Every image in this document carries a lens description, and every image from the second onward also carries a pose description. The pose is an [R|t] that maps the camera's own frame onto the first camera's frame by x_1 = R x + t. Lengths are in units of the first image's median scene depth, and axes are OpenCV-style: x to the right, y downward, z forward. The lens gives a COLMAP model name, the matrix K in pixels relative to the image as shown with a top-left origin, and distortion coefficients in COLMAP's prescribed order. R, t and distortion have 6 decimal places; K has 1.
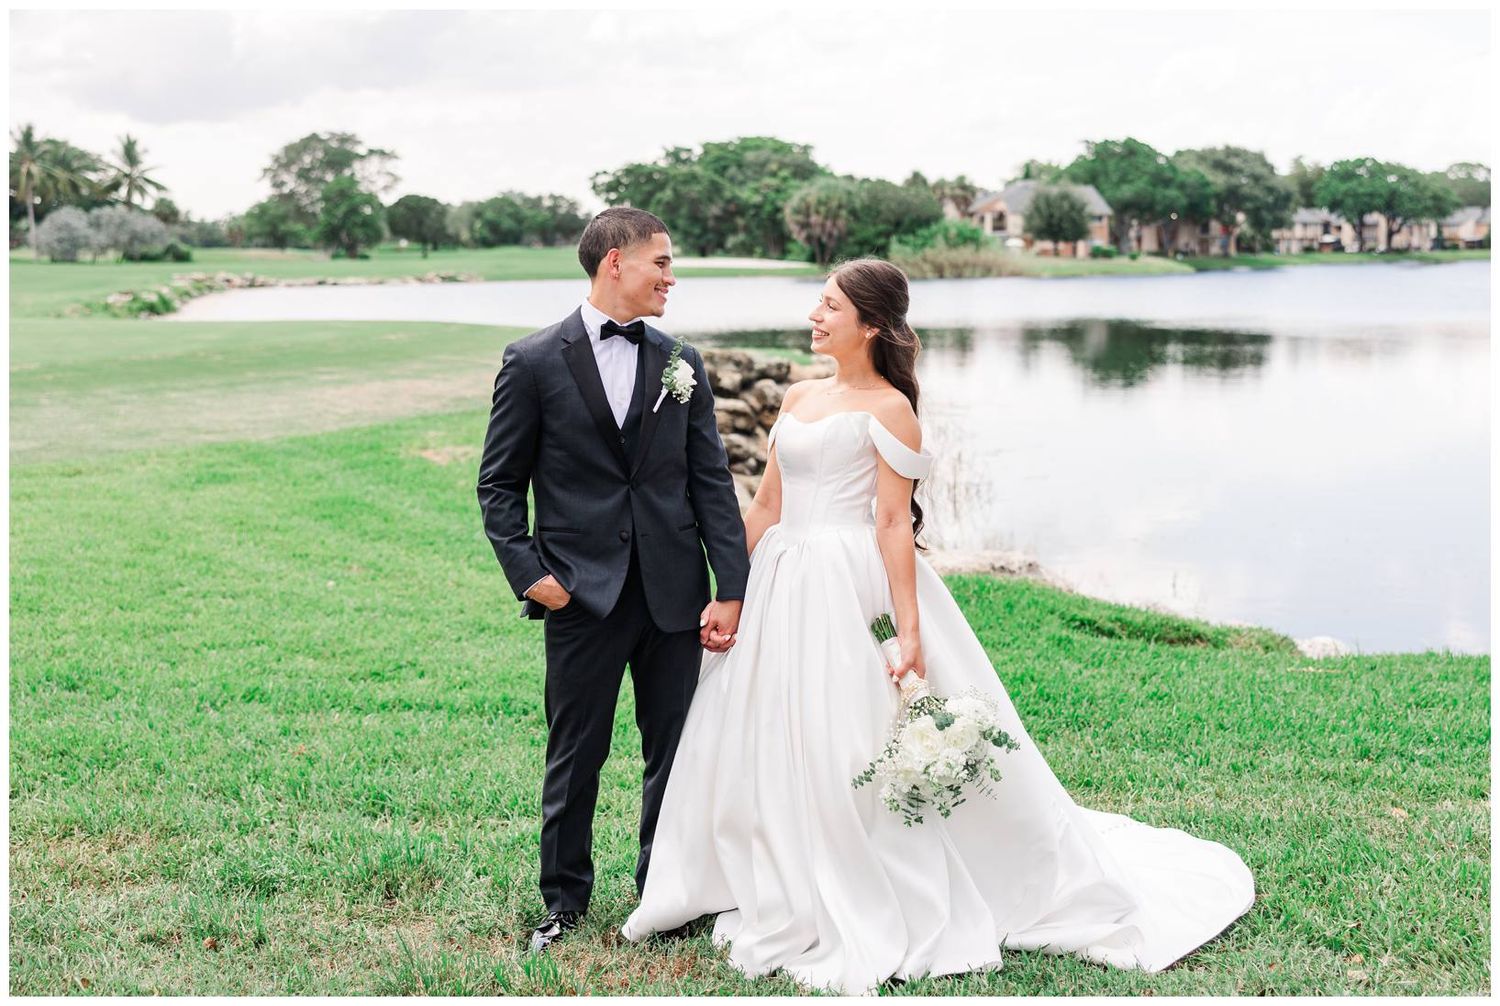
lens RADIAL K [[1758.9, 0, 836.5], [0, 1758.9, 445.1], [0, 0, 1]] dist [-0.004273, 0.031748]
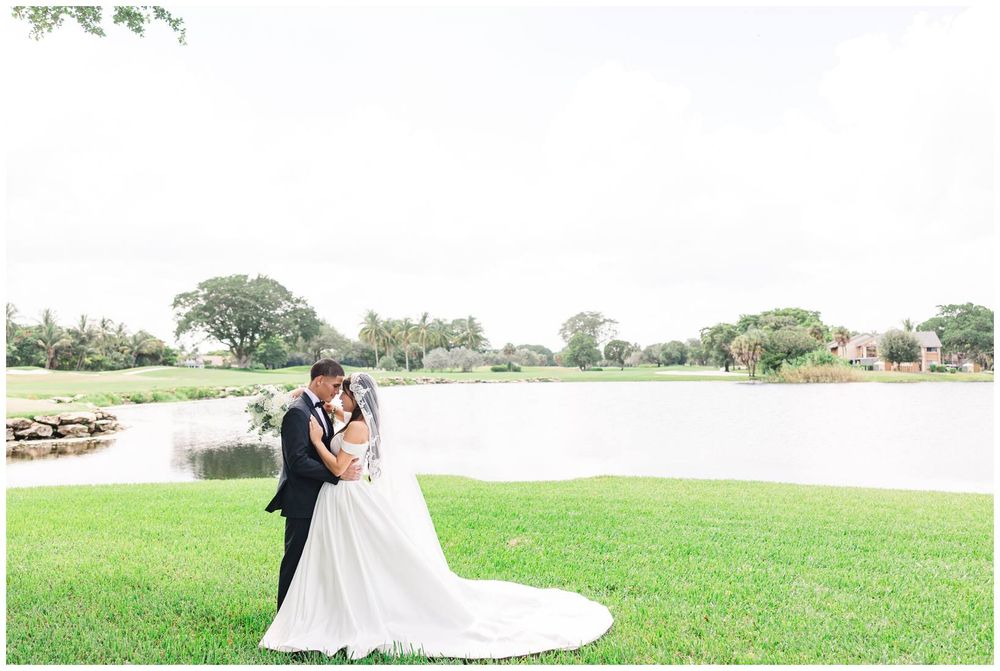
lens RADIAL K [[881.8, 0, 511.8], [0, 881.8, 312.8], [0, 0, 1]] dist [0.005011, 0.007764]
pose [[0.879173, -0.027999, -0.475679, 0.223399], [-0.053950, 0.986004, -0.157751, -0.004242], [0.473439, 0.164353, 0.865358, 0.044281]]
